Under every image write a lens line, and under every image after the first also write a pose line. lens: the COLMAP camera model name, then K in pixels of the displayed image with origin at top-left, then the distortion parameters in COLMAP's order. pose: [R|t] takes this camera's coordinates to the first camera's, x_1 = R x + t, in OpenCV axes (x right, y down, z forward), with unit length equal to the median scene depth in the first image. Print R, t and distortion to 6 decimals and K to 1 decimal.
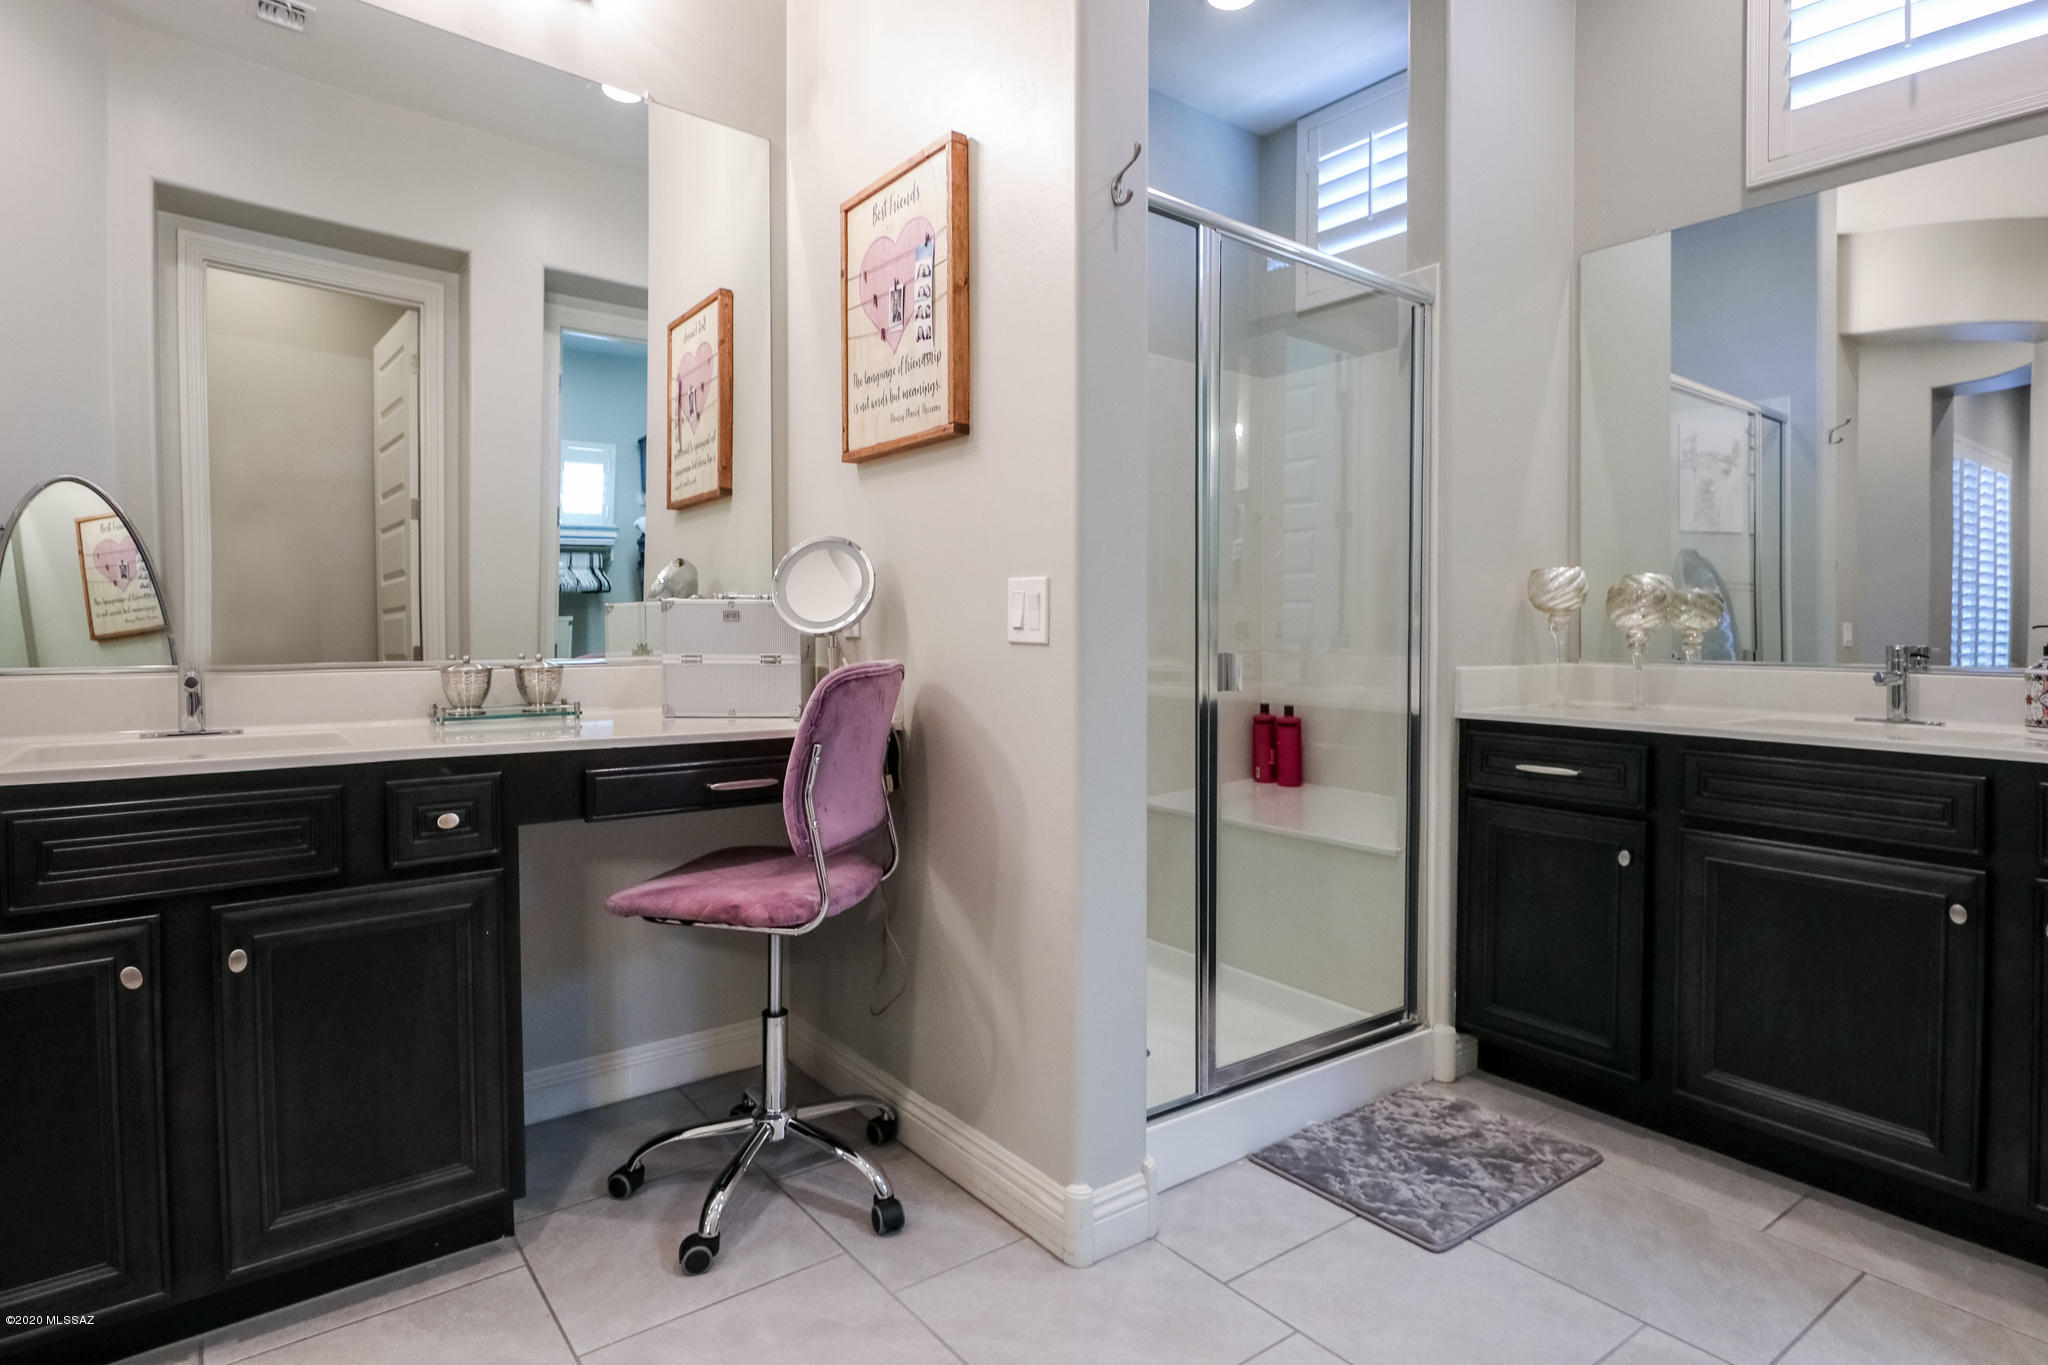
lens RADIAL K [[1028.1, 0, 1023.5], [0, 1028.1, 648.6], [0, 0, 1]] dist [0.031763, -0.000465]
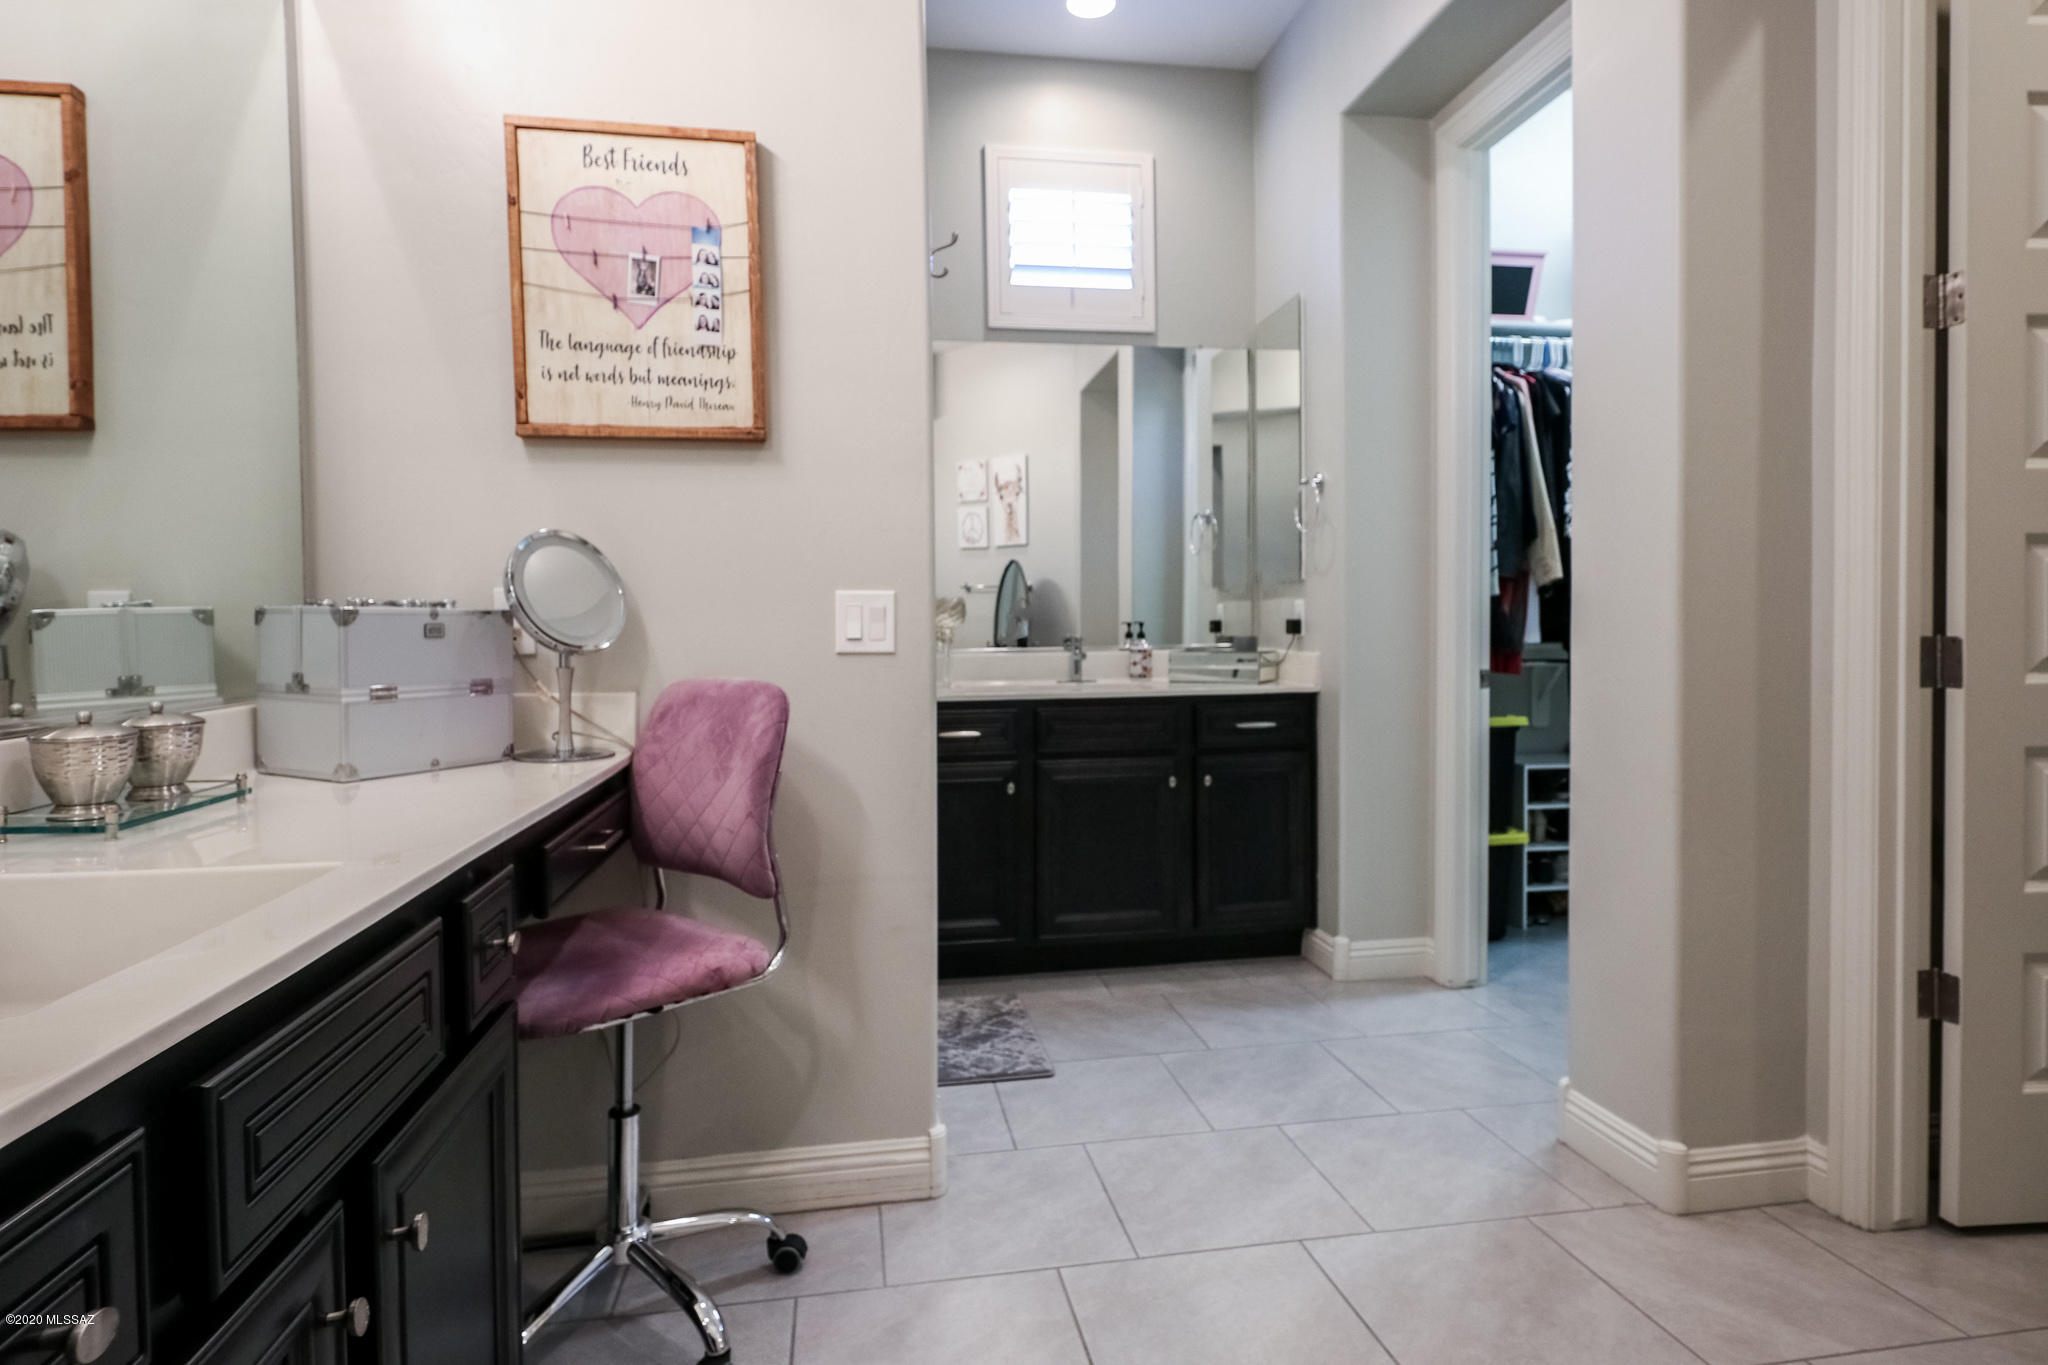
lens RADIAL K [[1108.9, 0, 1027.8], [0, 1108.9, 609.6], [0, 0, 1]] dist [-0.002694, -0.000080]
pose [[0.476832, -0.003486, 0.878988, -0.822281], [0.020598, 0.999762, -0.007209, -0.034321], [-0.878753, 0.021543, 0.476790, 0.270339]]
